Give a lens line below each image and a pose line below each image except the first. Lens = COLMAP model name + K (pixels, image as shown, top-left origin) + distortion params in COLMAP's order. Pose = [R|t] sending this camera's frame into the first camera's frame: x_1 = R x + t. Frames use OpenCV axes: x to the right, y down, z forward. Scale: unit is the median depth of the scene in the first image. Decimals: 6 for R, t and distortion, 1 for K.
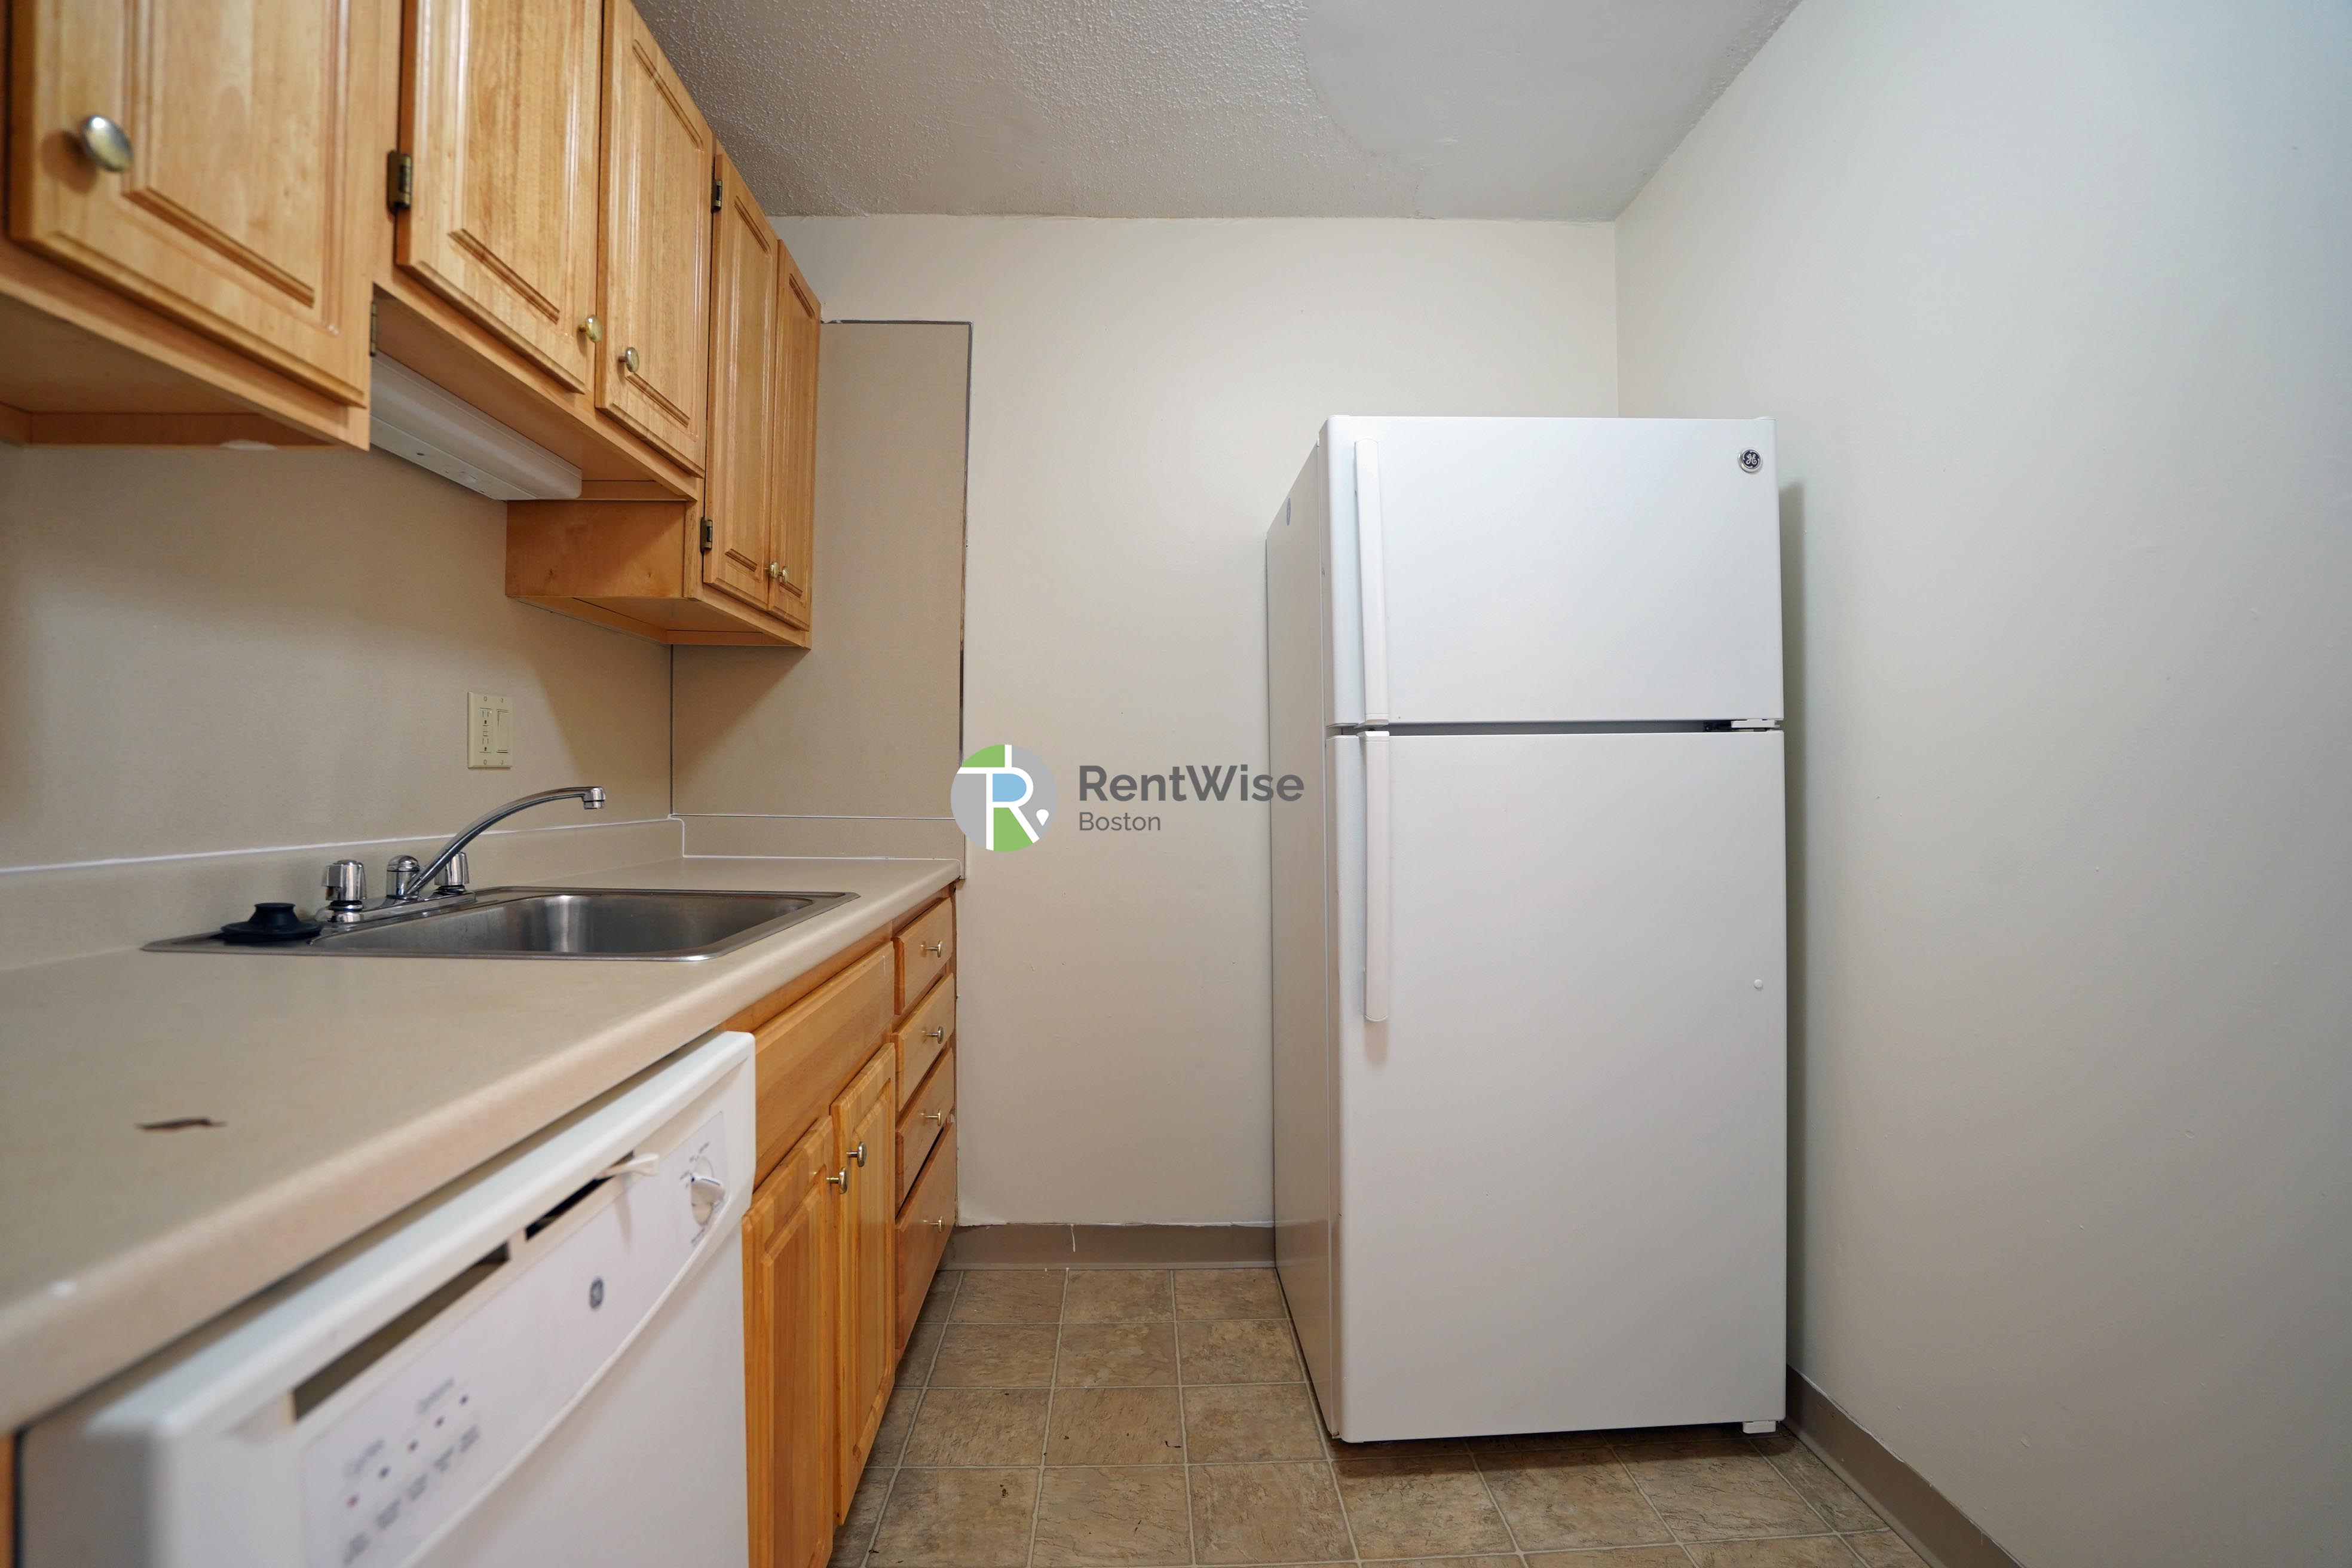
lens RADIAL K [[1094.6, 0, 1158.9], [0, 1094.6, 784.7], [0, 0, 1]] dist [-0.059102, 0.024240]
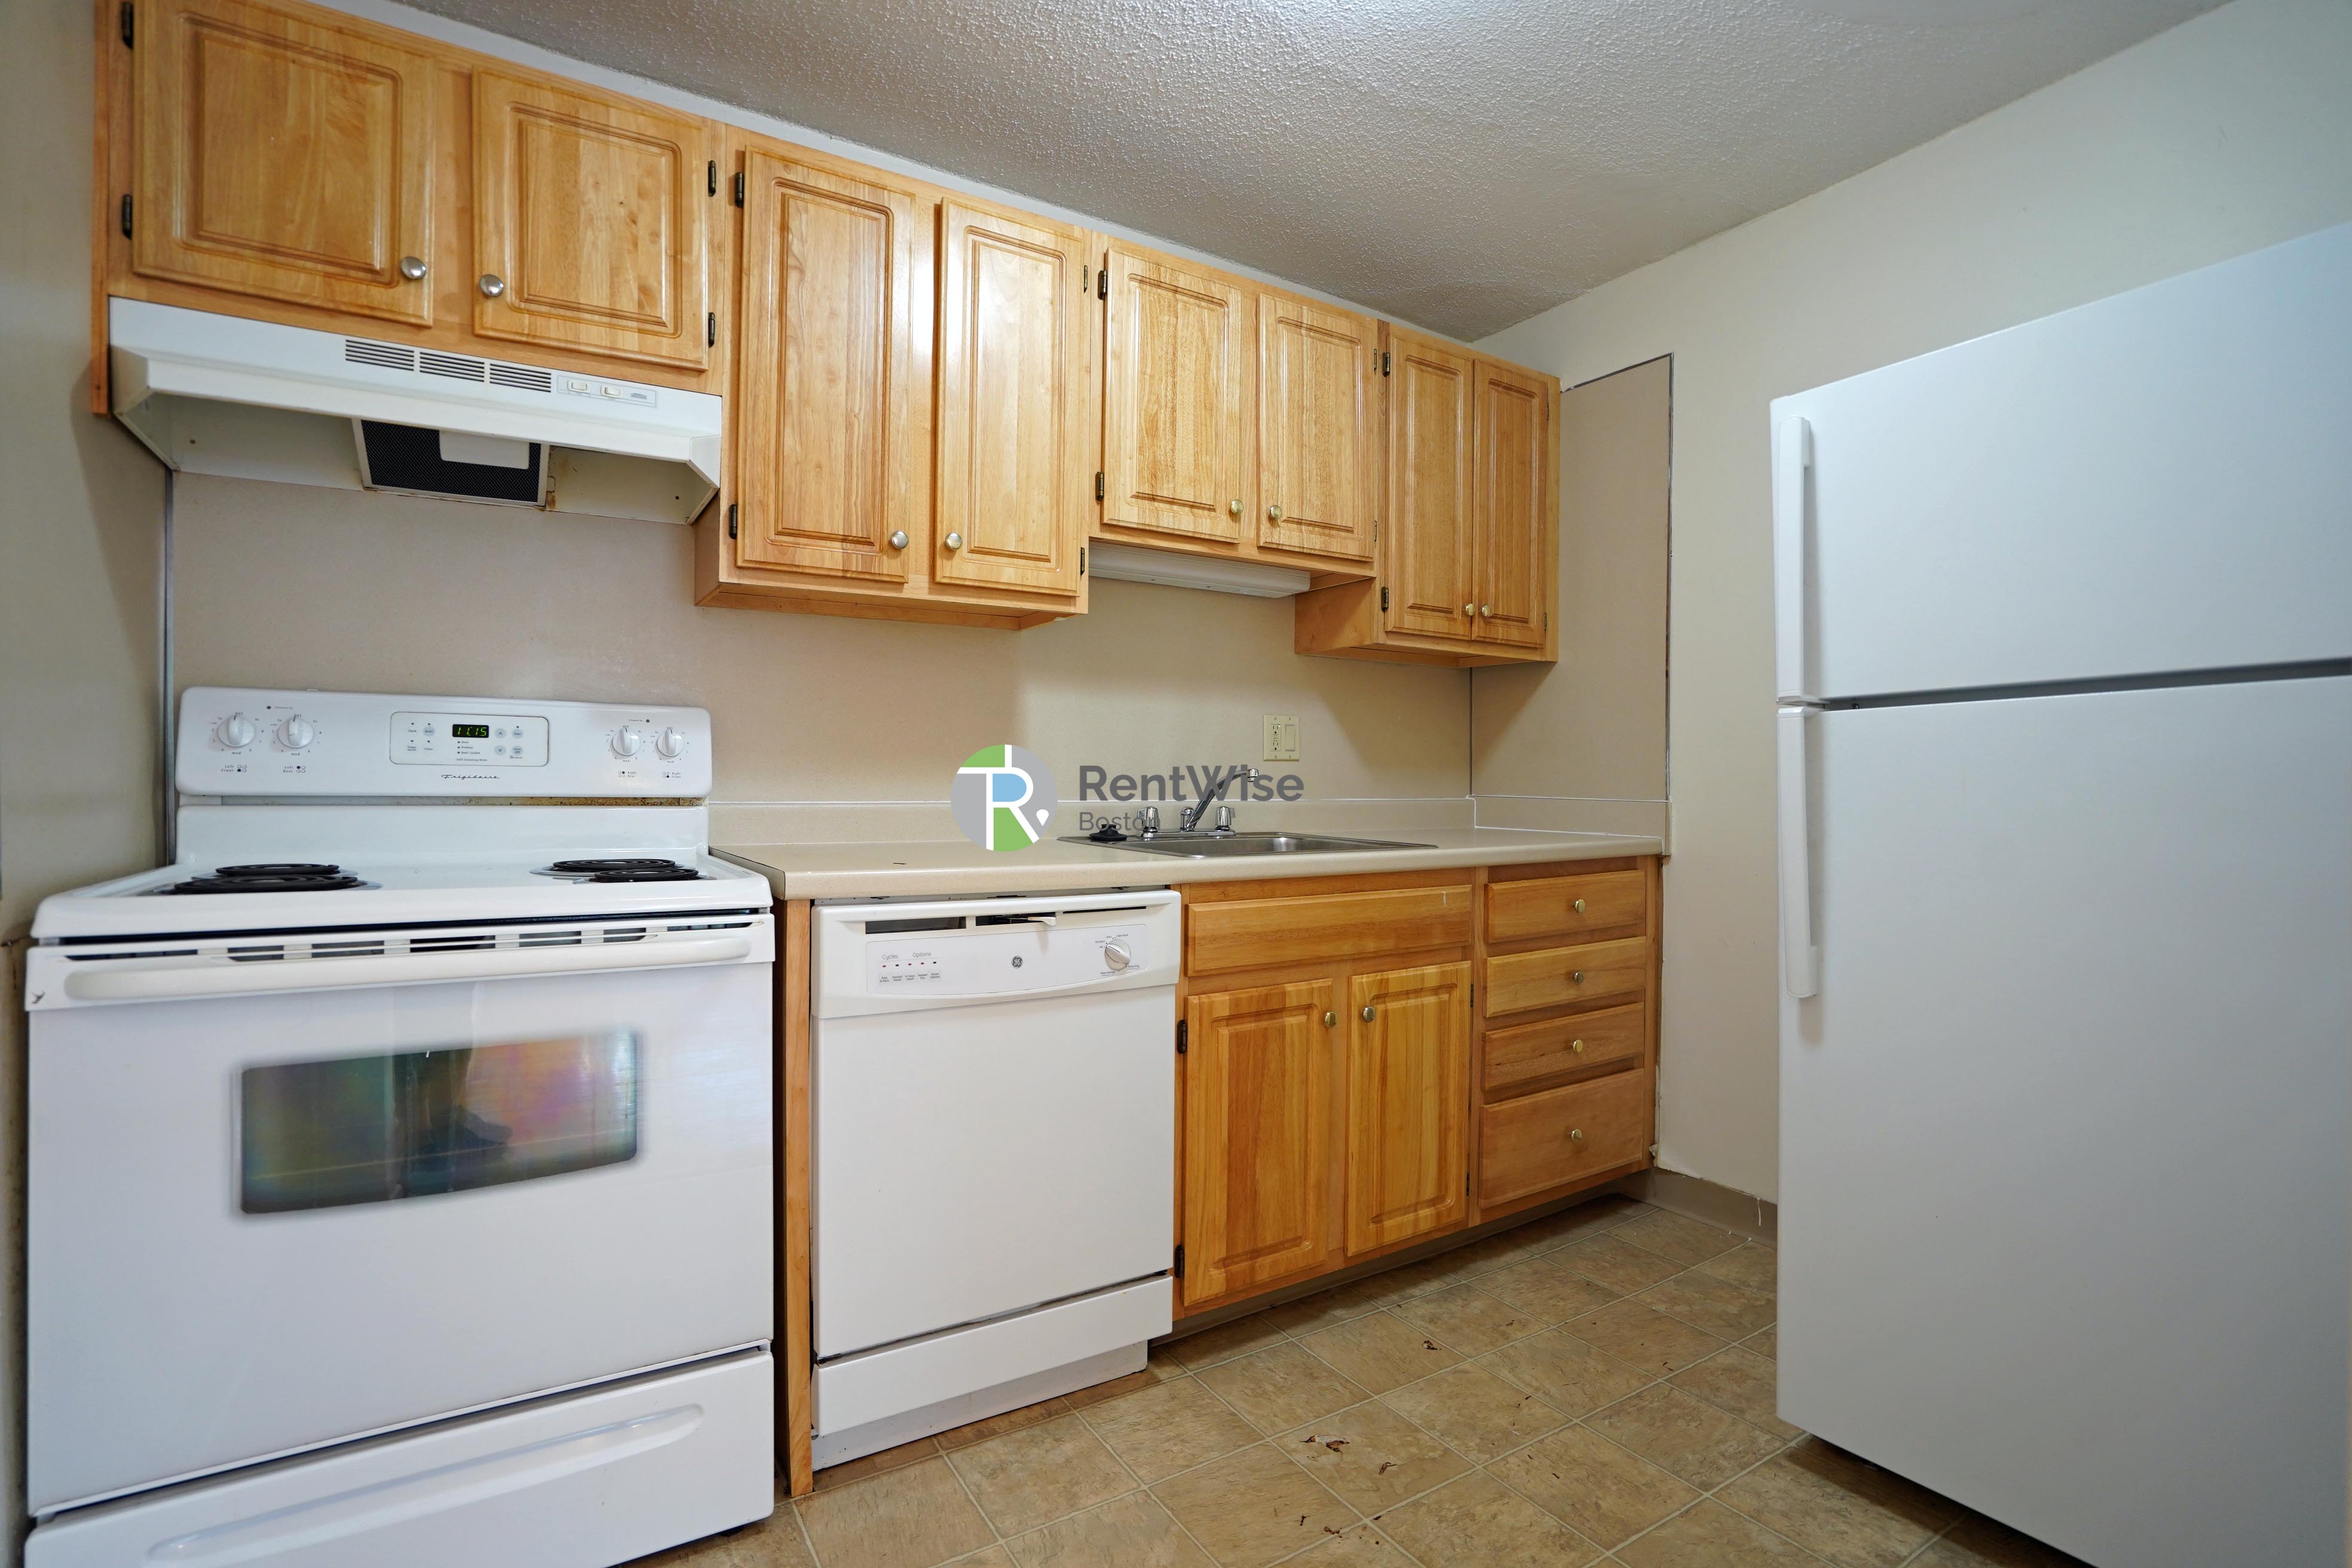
lens RADIAL K [[1094.6, 0, 1158.9], [0, 1094.6, 784.7], [0, 0, 1]] dist [-0.059102, 0.024240]
pose [[0.502107, 0.002837, -0.864801, 0.743959], [-0.003525, 0.999993, 0.001234, 0.020366], [0.864798, 0.002429, 0.502114, -0.002665]]
